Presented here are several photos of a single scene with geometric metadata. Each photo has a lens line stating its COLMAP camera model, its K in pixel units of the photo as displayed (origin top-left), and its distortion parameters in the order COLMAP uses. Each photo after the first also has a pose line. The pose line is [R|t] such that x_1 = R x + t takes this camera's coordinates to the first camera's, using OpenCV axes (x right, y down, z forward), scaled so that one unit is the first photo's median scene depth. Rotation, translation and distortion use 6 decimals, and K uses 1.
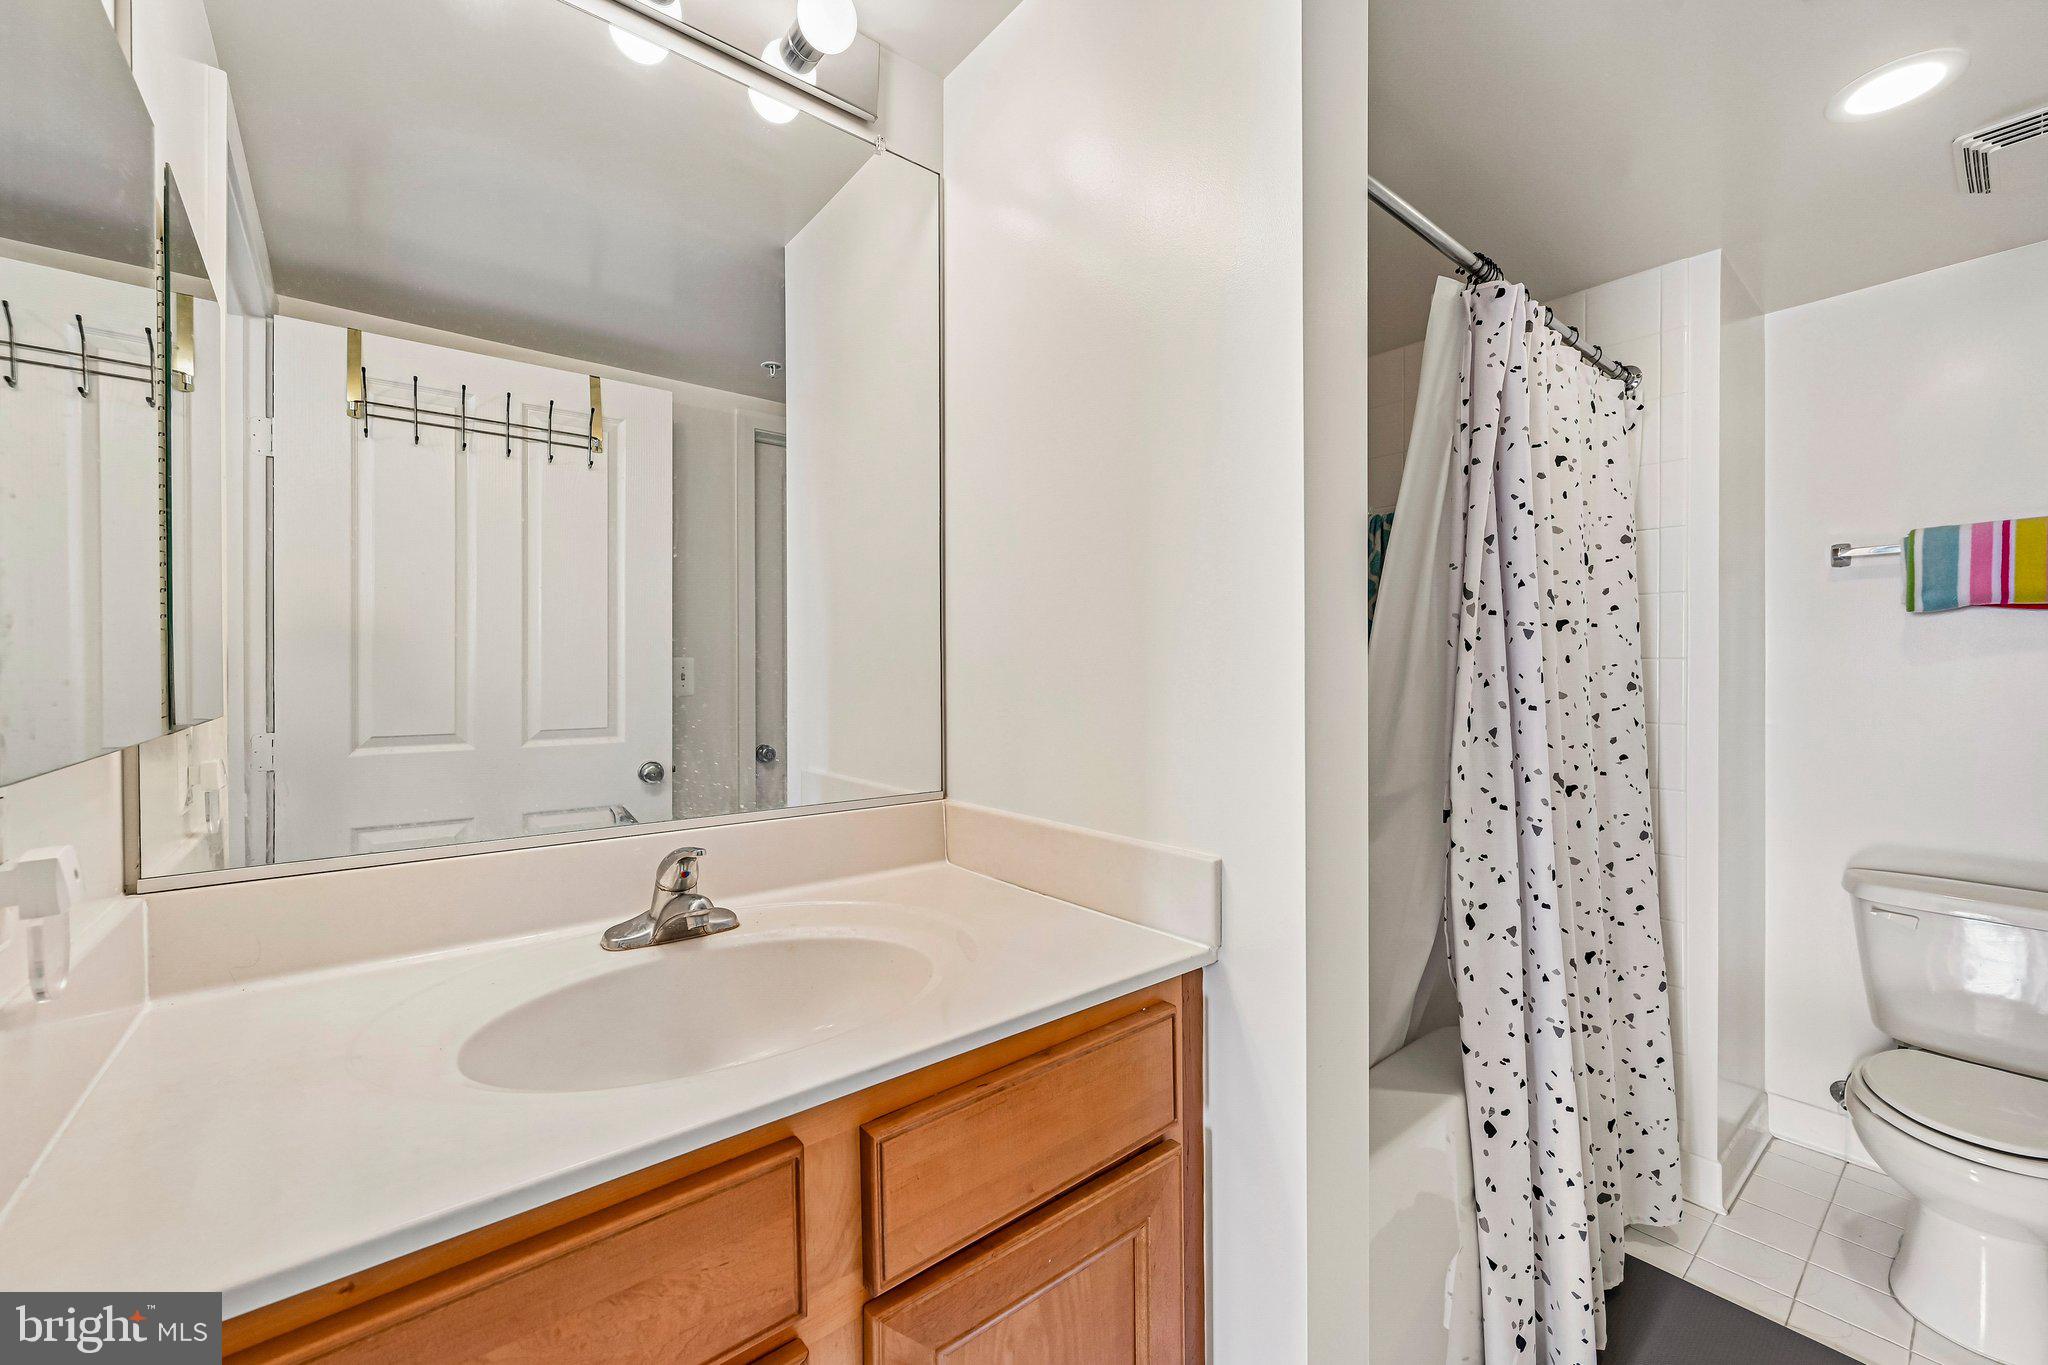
lens RADIAL K [[810.0, 0, 1033.3], [0, 810.0, 688.8], [0, 0, 1]] dist [0.000209, 0.000443]
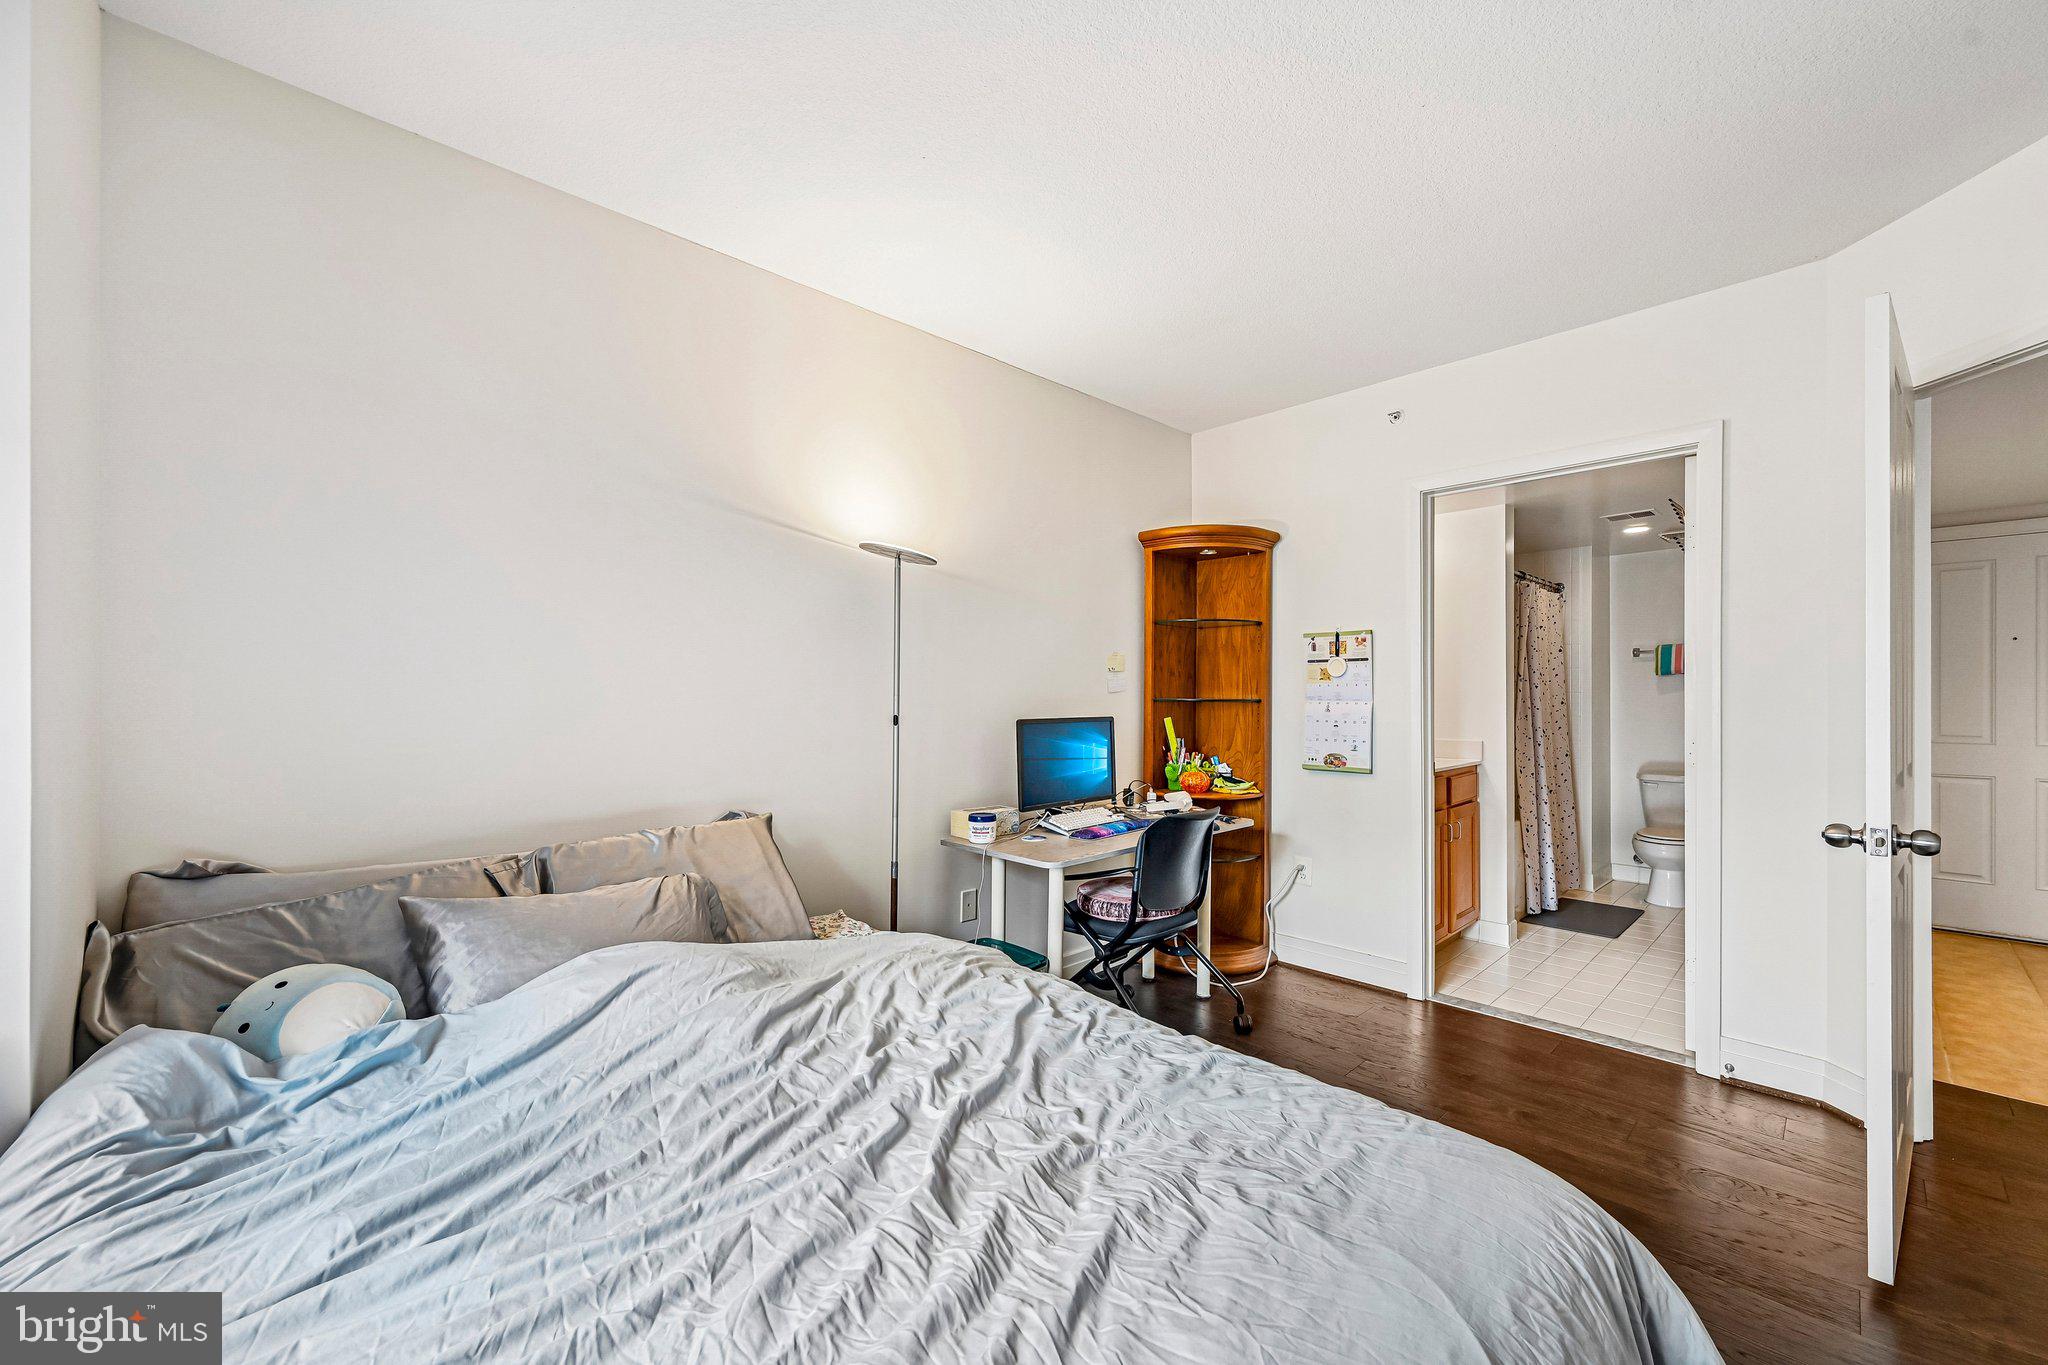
lens RADIAL K [[802.8, 0, 1027.8], [0, 802.8, 690.4], [0, 0, 1]] dist [0.000349, 0.000072]
pose [[0.997091, 0.006176, 0.075967, -1.729242], [-0.005282, 0.999914, -0.011965, -0.002504], [-0.076034, 0.011529, 0.997039, -2.140132]]
